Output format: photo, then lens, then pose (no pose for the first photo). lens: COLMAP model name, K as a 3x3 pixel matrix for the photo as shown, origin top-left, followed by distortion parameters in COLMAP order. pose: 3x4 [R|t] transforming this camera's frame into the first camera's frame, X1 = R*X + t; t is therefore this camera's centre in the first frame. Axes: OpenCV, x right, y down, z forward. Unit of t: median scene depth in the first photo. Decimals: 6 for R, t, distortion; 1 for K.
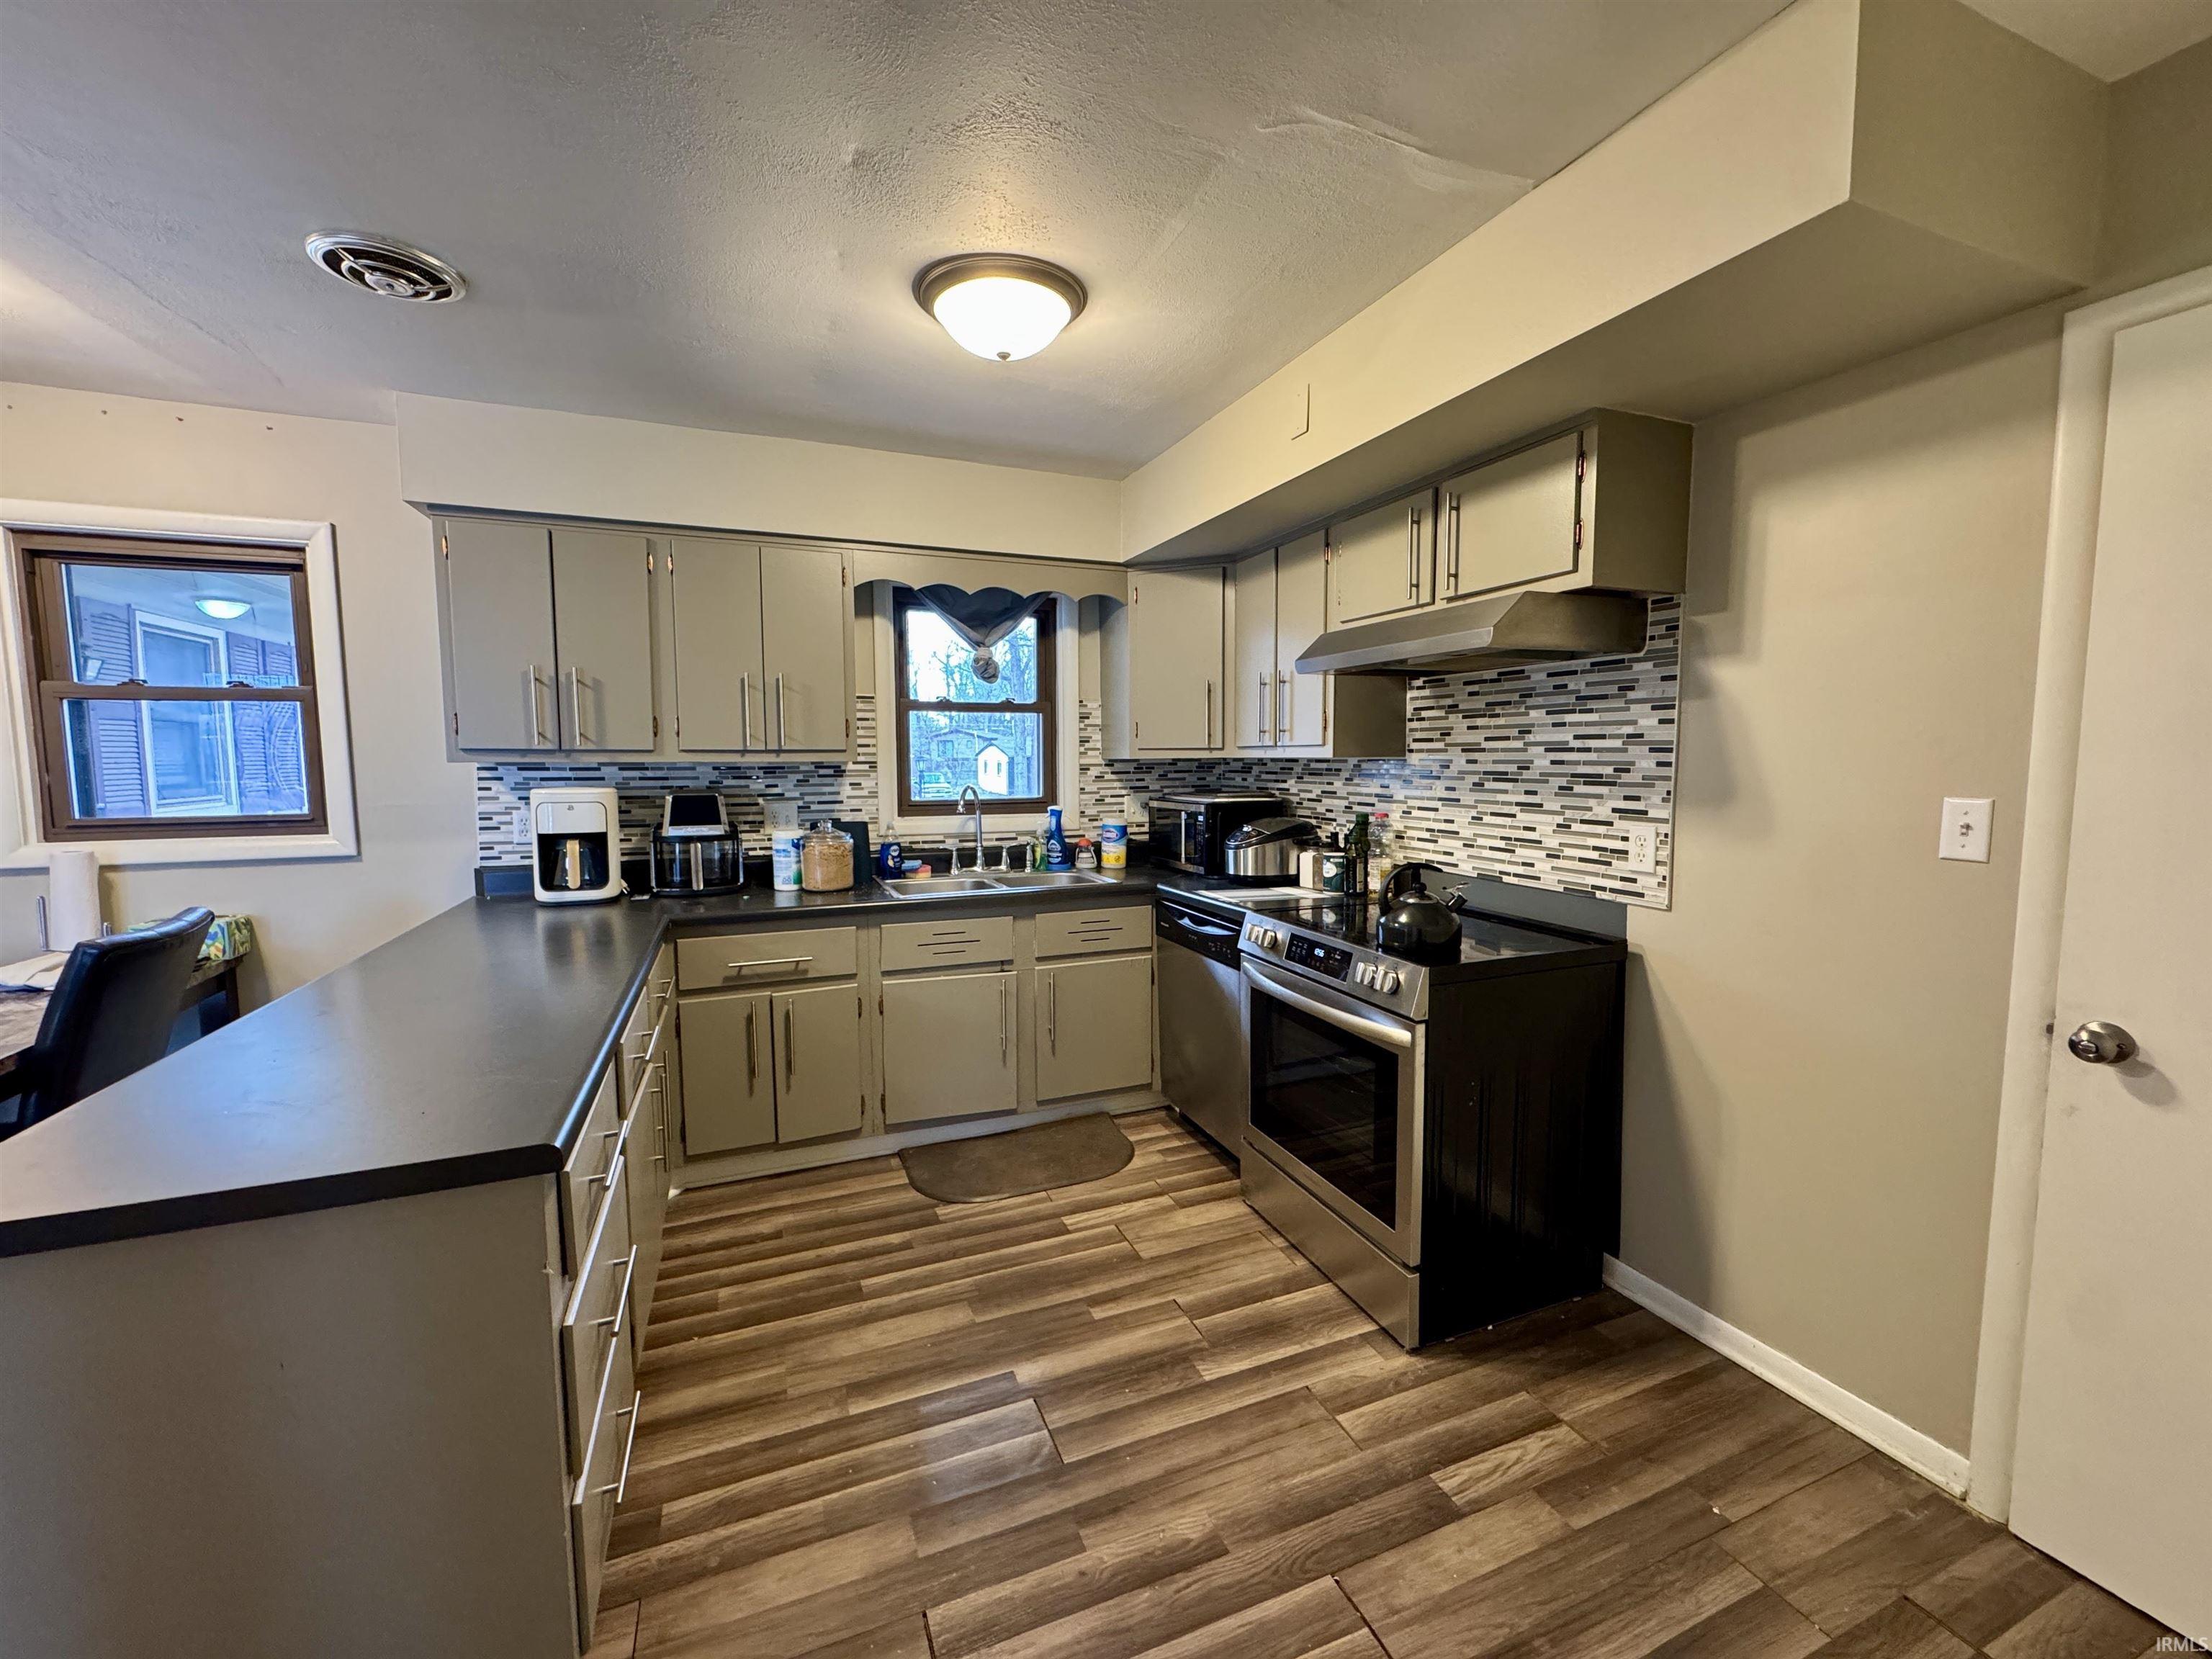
lens RADIAL K [[882.0, 0, 1107.6], [0, 882.0, 829.6], [0, 0, 1]] dist [-0.003822, -0.000643]
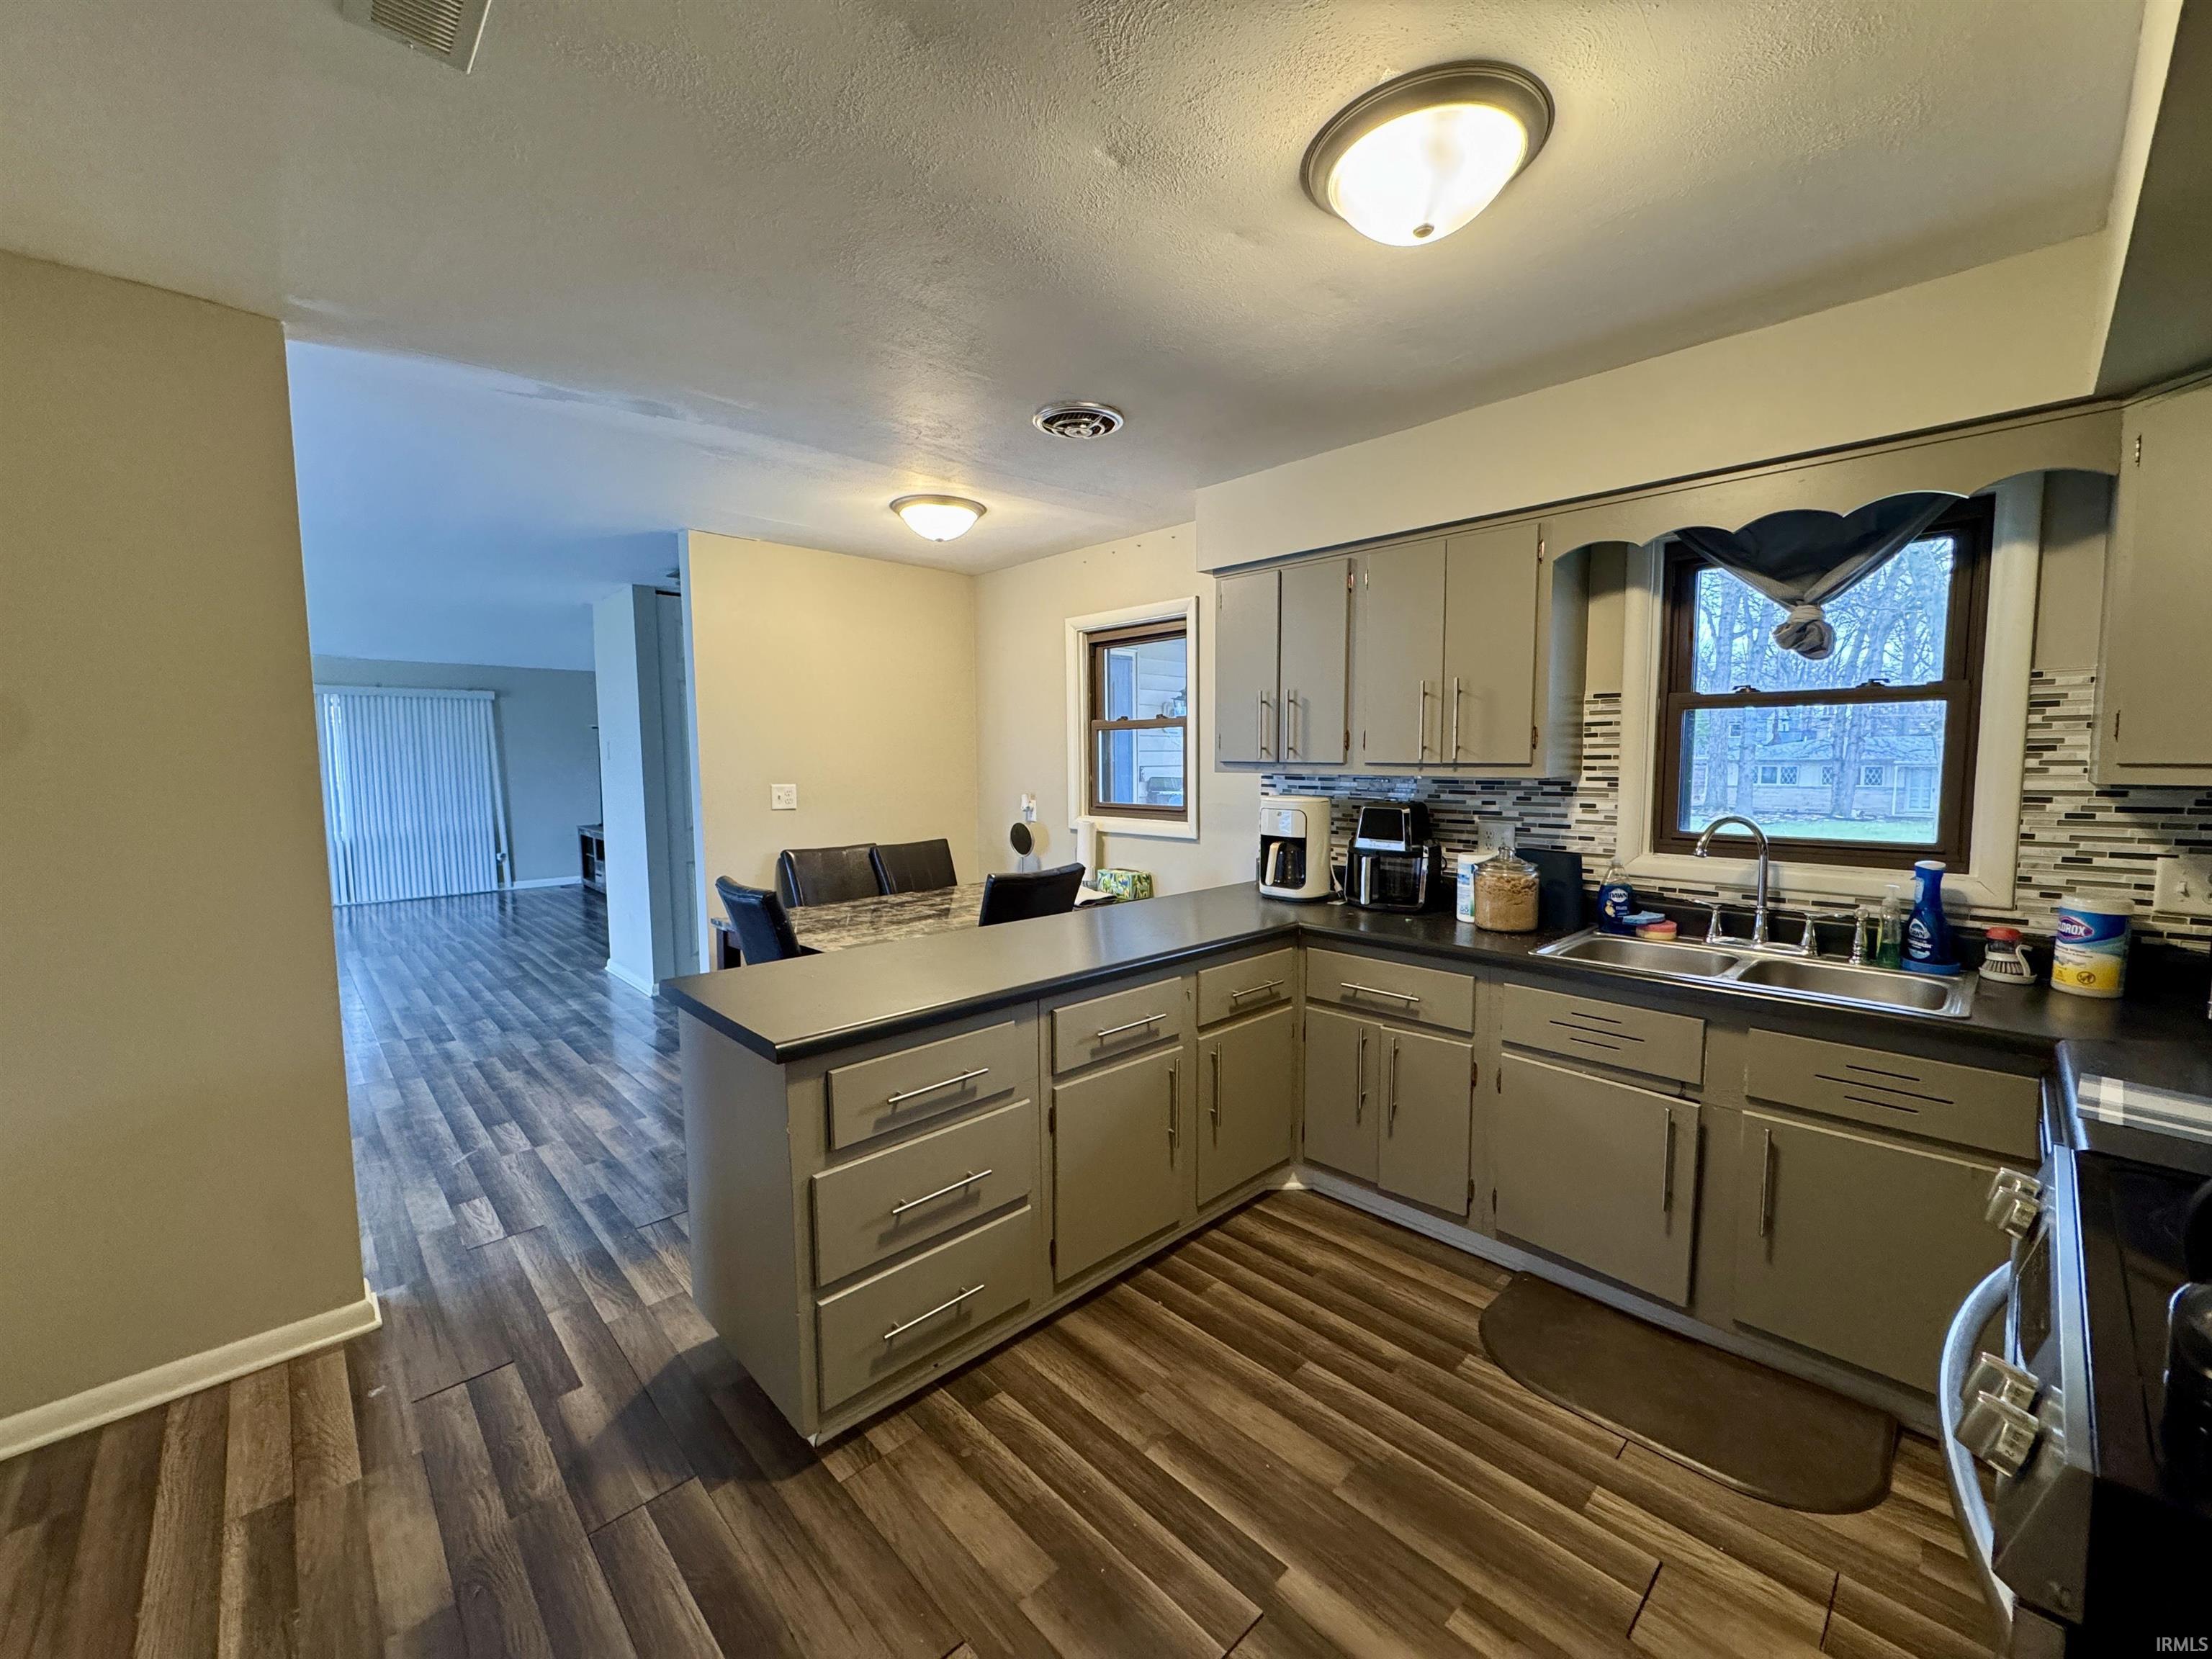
lens RADIAL K [[882.0, 0, 1105.9], [0, 882.0, 827.2], [0, 0, 1]] dist [-0.003822, -0.000643]
pose [[0.364291, 0.075361, -0.928231, 0.336432], [-0.077339, 0.995726, 0.050488, -0.044128], [0.928068, 0.053396, 0.368563, 0.348877]]
